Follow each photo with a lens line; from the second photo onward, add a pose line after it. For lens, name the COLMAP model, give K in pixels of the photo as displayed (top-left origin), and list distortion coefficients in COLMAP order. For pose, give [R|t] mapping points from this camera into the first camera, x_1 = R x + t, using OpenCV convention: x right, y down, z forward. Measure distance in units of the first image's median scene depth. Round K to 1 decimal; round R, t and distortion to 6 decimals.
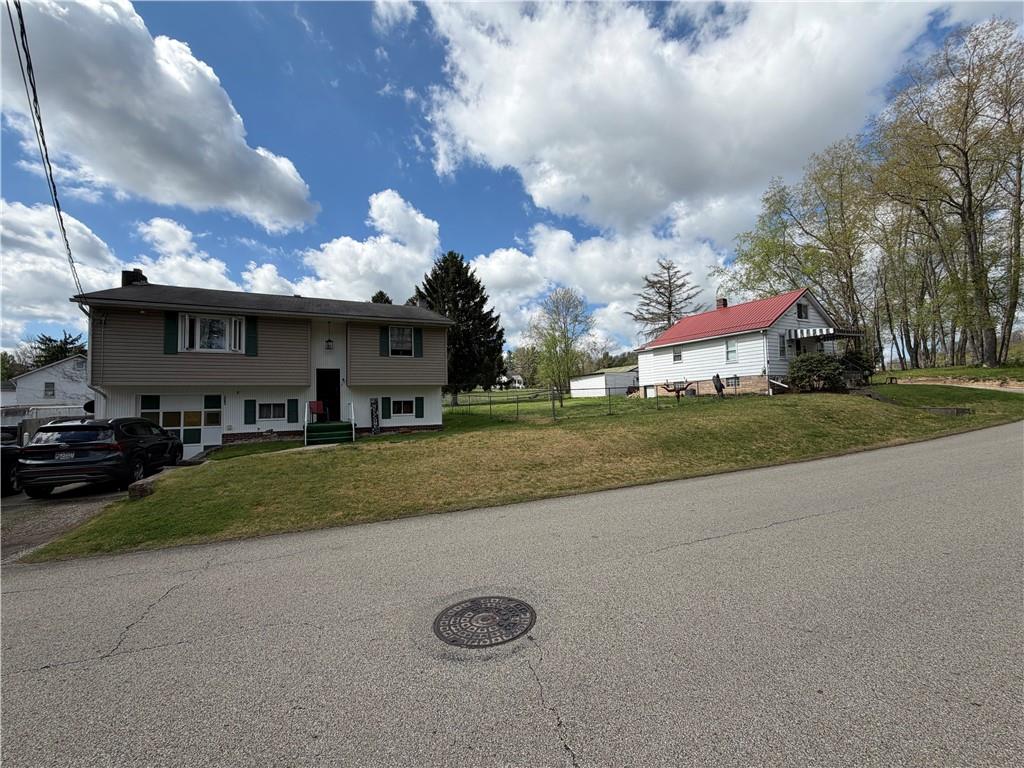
lens RADIAL K [[407.8, 0, 508.6], [0, 407.8, 384.8], [0, 0, 1]] dist [0.001506, -0.000097]
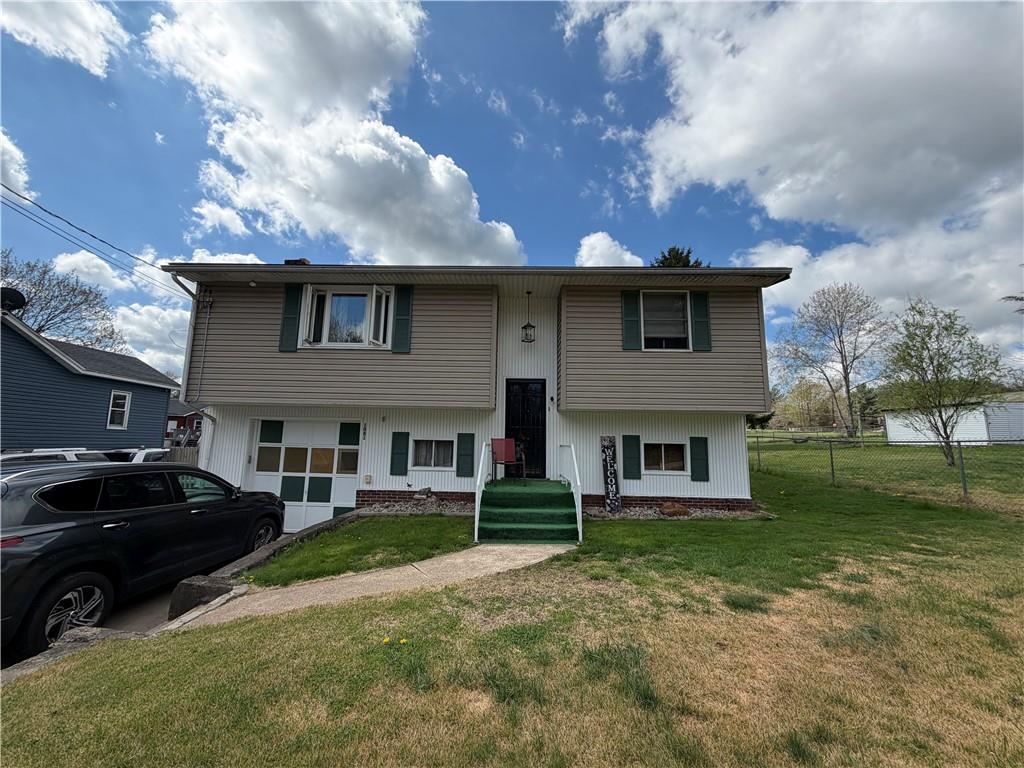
lens RADIAL K [[407.8, 0, 523.0], [0, 407.8, 387.0], [0, 0, 1]] dist [0.001506, -0.000097]
pose [[0.890557, -0.020303, -0.454418, -0.193287], [-0.019386, 0.996402, -0.082511, 0.015486], [0.454458, 0.082290, 0.886959, 0.500066]]
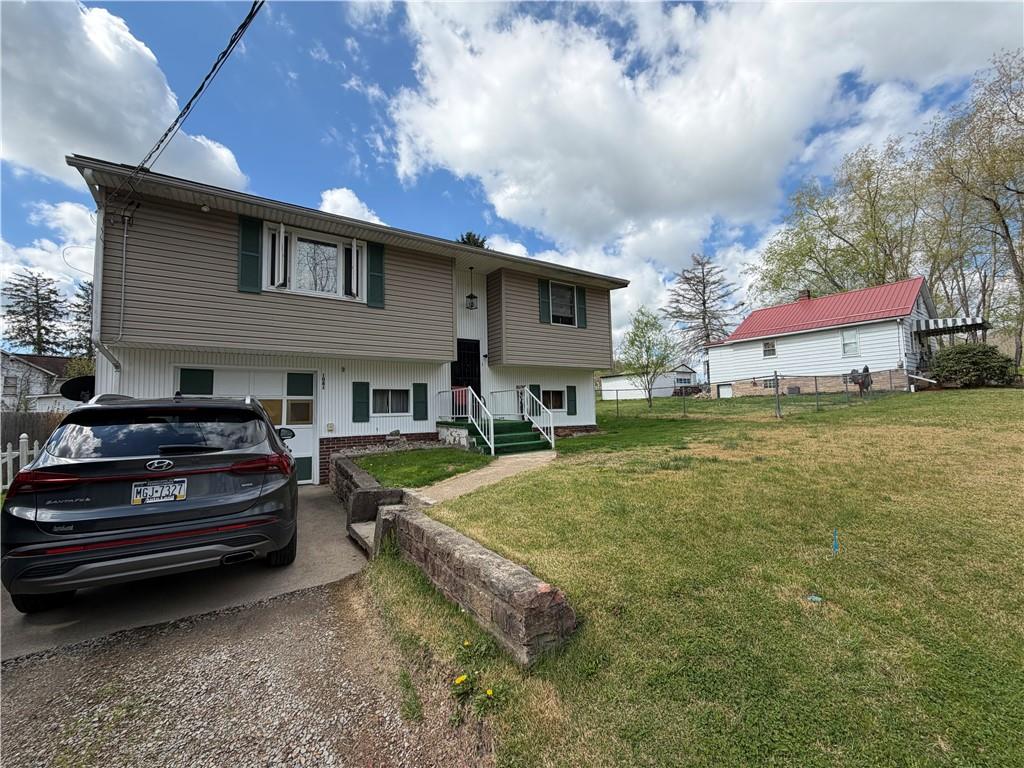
lens RADIAL K [[407.8, 0, 513.2], [0, 407.8, 372.7], [0, 0, 1]] dist [0.001506, -0.000097]
pose [[0.990825, 0.013413, 0.134482, -0.435982], [-0.006443, 0.998620, -0.052128, 0.047344], [-0.134996, 0.050783, 0.989544, 0.327027]]
